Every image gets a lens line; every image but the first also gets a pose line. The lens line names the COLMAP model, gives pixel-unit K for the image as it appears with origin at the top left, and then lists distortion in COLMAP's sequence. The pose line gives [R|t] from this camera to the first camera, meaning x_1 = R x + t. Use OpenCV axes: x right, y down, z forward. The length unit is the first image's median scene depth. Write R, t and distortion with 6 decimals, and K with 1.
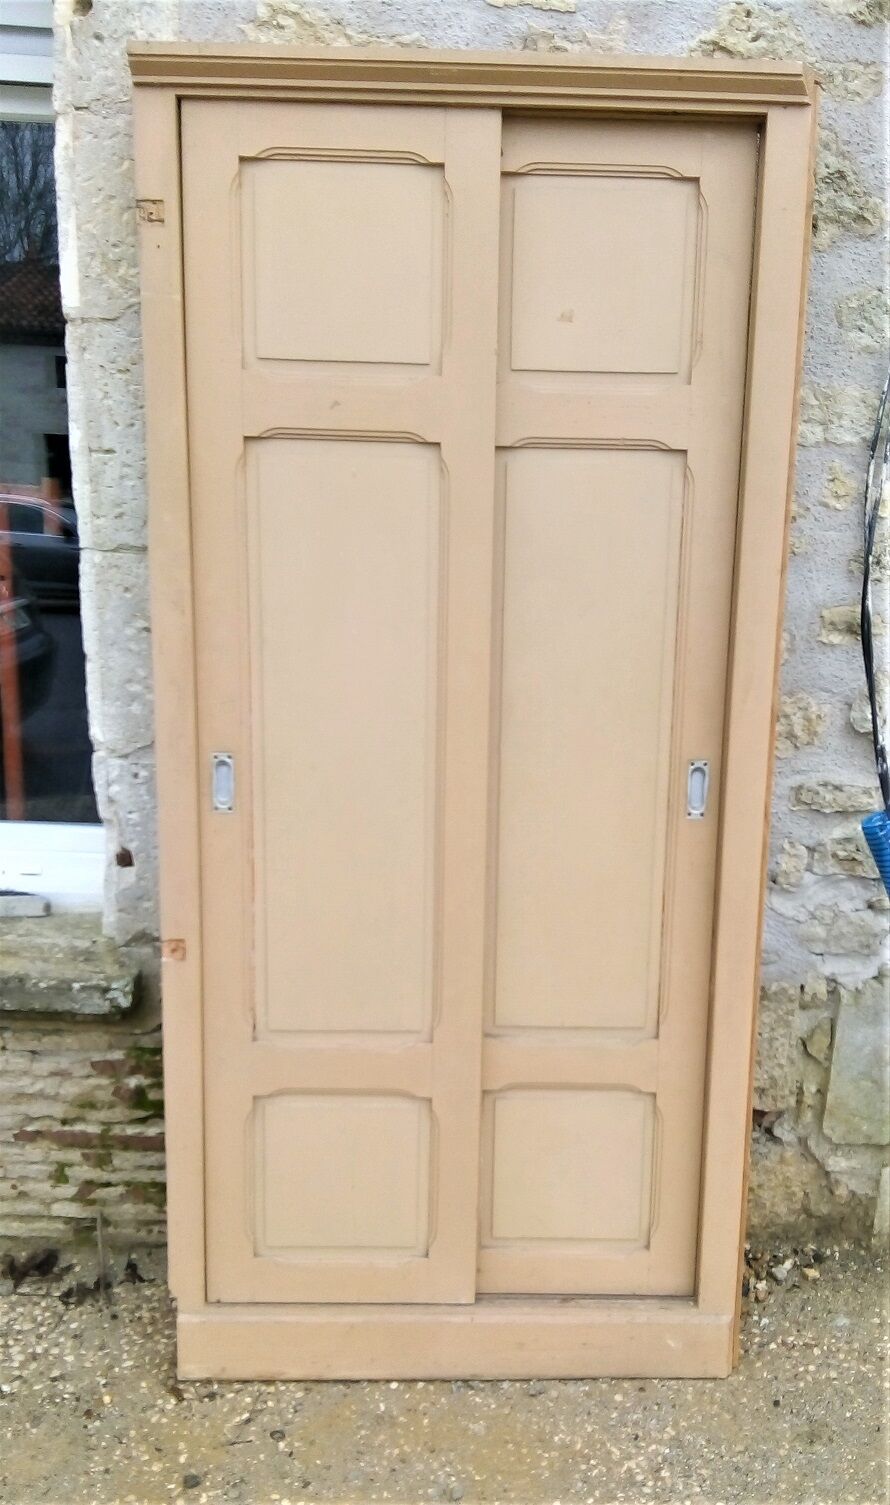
lens RADIAL K [[1064.1, 0, 445.0], [0, 1064.1, 752.5], [0, 0, 1]] dist [0.031939, 0.004579]
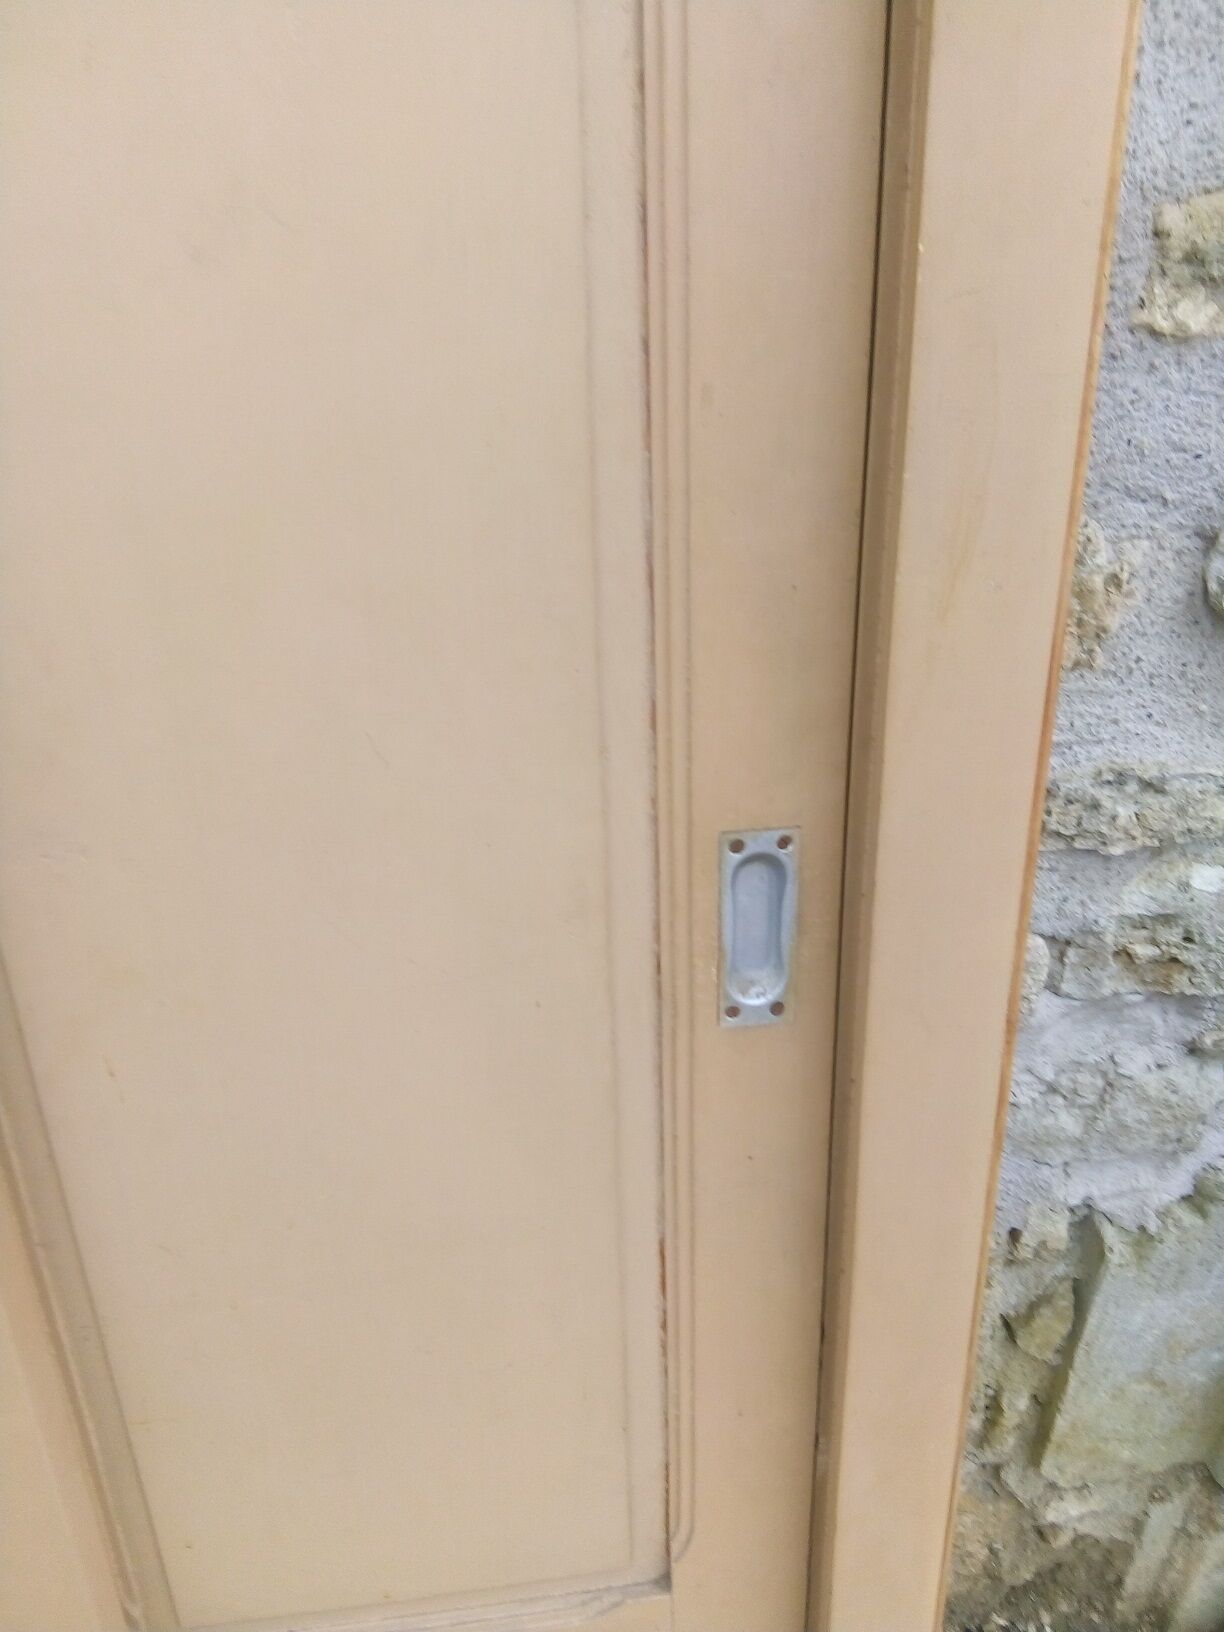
lens RADIAL K [[1218.9, 0, 612.0], [0, 1218.9, 816.0], [0, 0, 1]] dist [0.004979, 0.001516]
pose [[0.987959, -0.099480, 0.118494, 0.145846], [0.066416, 0.964416, 0.255911, -0.065969], [-0.139736, -0.244960, 0.959410, 0.627506]]
